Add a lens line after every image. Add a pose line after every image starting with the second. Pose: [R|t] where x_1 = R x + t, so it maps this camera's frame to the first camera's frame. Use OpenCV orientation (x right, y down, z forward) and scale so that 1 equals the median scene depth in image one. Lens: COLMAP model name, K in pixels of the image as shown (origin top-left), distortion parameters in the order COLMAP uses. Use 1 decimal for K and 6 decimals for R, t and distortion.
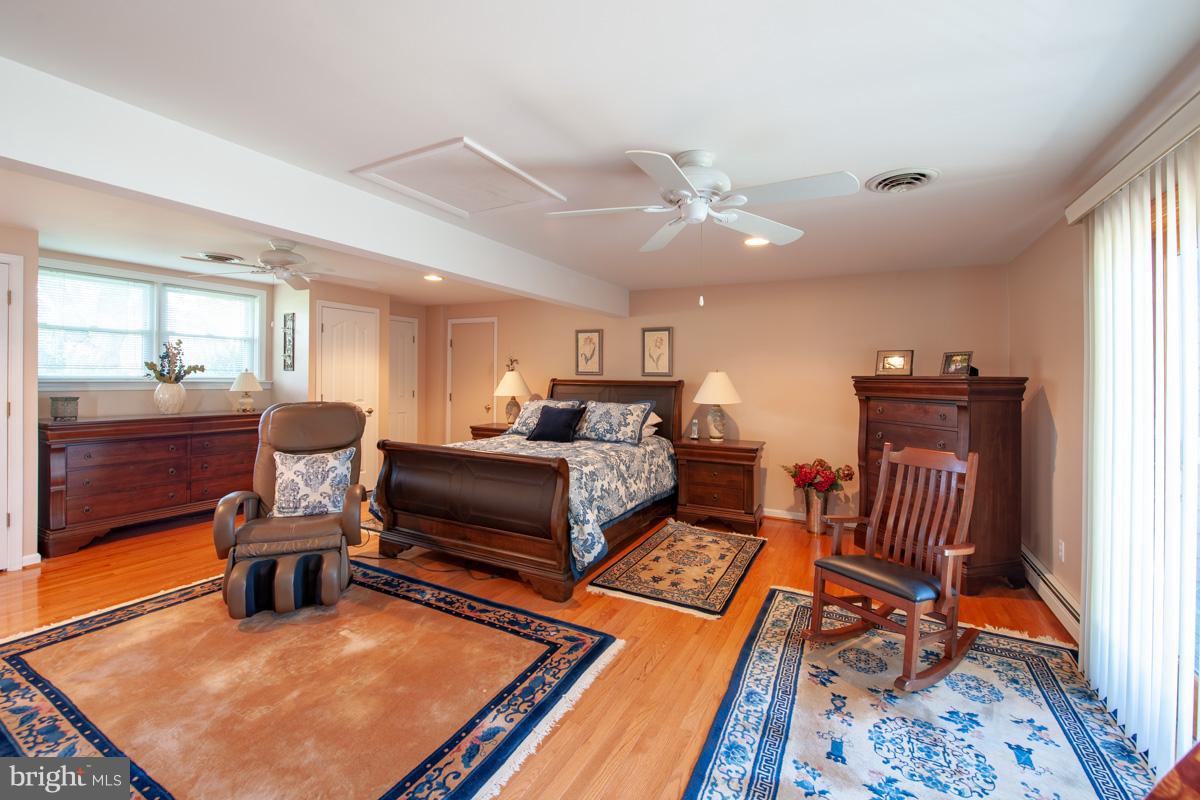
lens RADIAL K [[486.6, 0, 607.1], [0, 486.6, 375.5], [0, 0, 1]] dist [-0.004797, -0.000647]
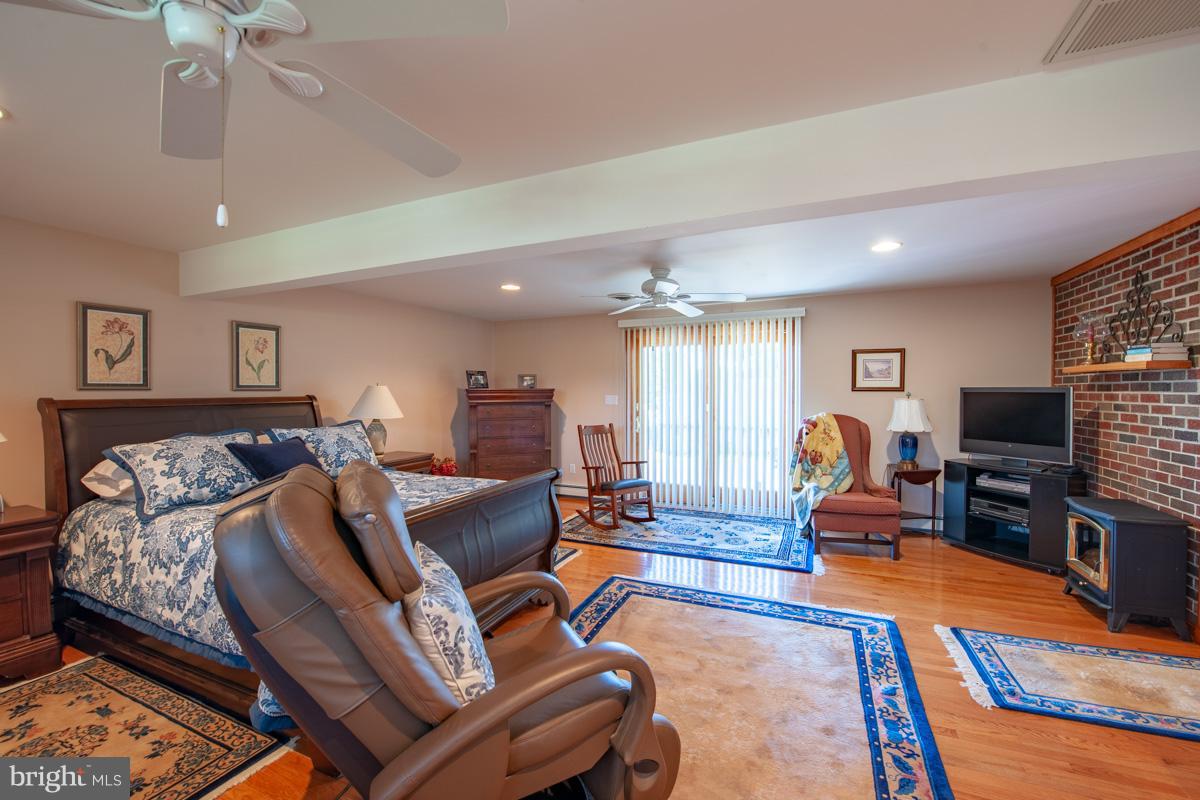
lens RADIAL K [[486.6, 0, 600.0], [0, 486.6, 394.4], [0, 0, 1]] dist [-0.004797, -0.000647]
pose [[-0.068572, -0.018210, 0.997480, -1.311866], [0.001154, 0.999831, 0.018333, -0.011502], [-0.997646, 0.002408, -0.068539, 1.082095]]
